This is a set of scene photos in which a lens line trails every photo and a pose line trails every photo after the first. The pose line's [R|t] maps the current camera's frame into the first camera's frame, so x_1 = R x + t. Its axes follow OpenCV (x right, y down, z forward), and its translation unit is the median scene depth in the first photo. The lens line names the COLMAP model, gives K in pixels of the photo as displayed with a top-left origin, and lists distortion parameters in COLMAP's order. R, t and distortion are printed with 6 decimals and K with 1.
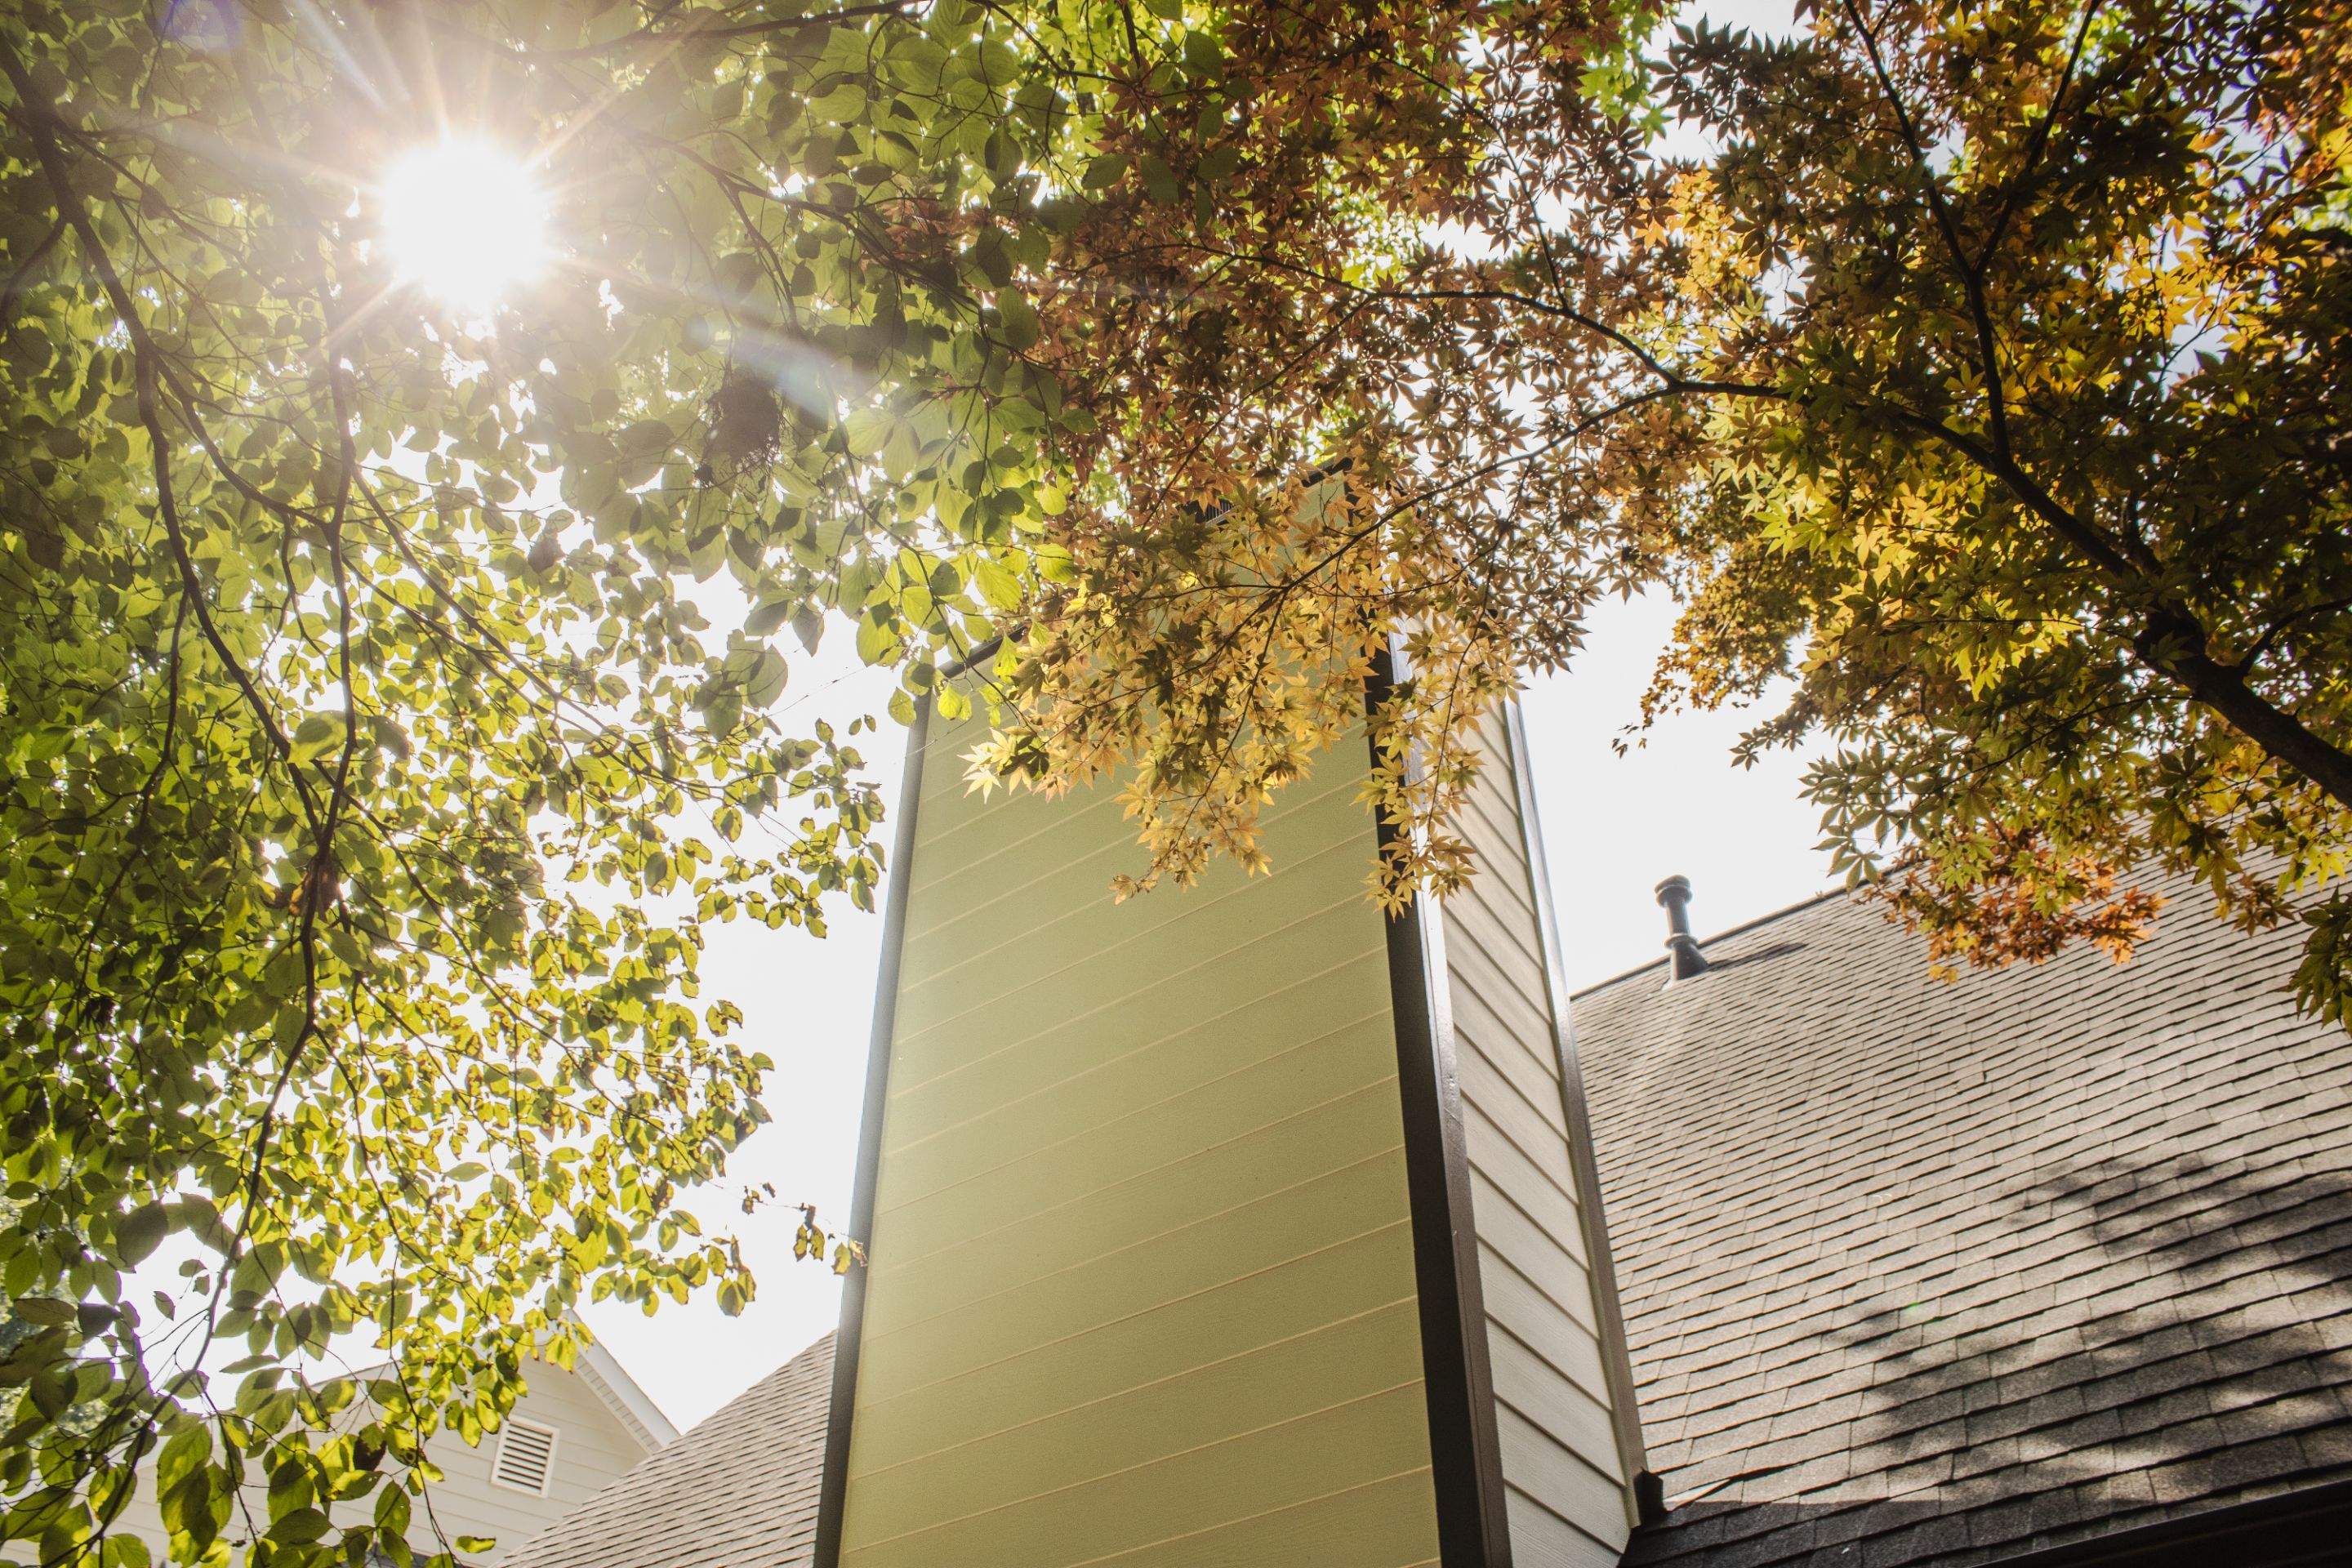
lens RADIAL K [[1869.8, 0, 1236.8], [0, 1869.8, 784.7], [0, 0, 1]] dist [-0.070086, 0.004670]
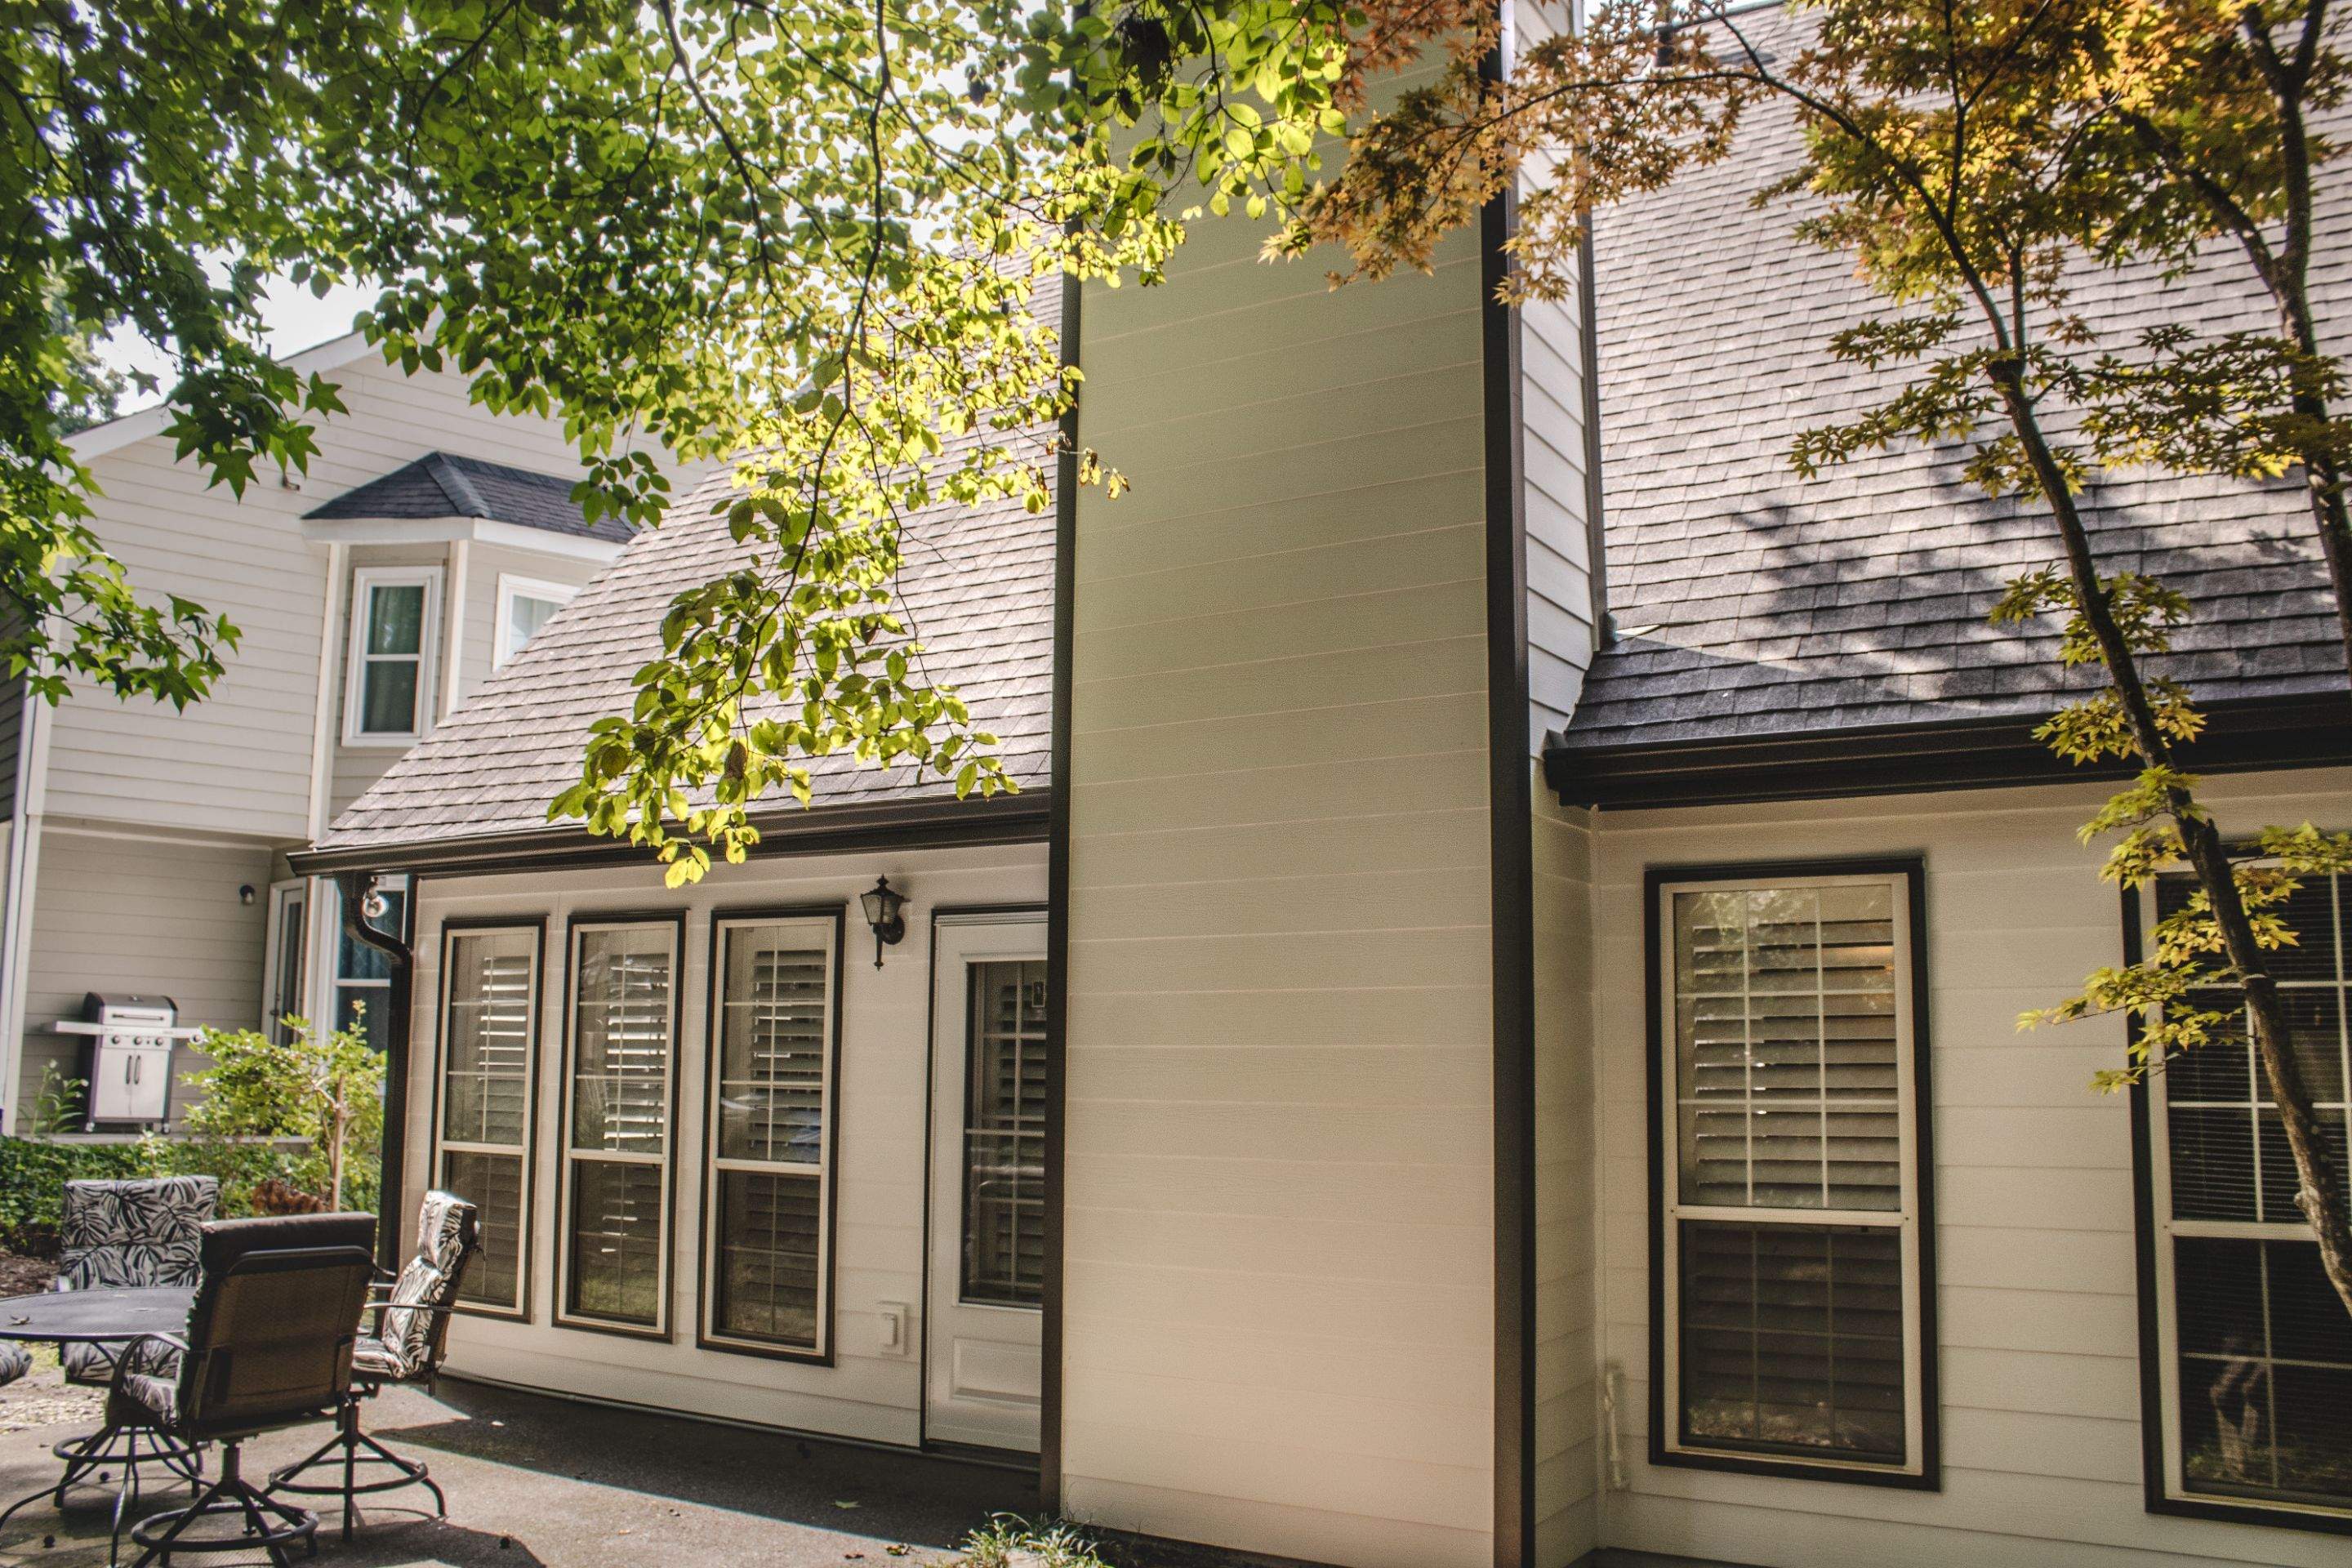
lens RADIAL K [[1869.8, 0, 1236.8], [0, 1869.8, 784.7], [0, 0, 1]] dist [-0.070086, 0.004670]
pose [[0.997781, 0.030179, 0.059342, -0.199193], [-0.057448, 0.840752, 0.538363, -0.374979], [-0.033645, -0.540578, 0.840621, -0.430248]]
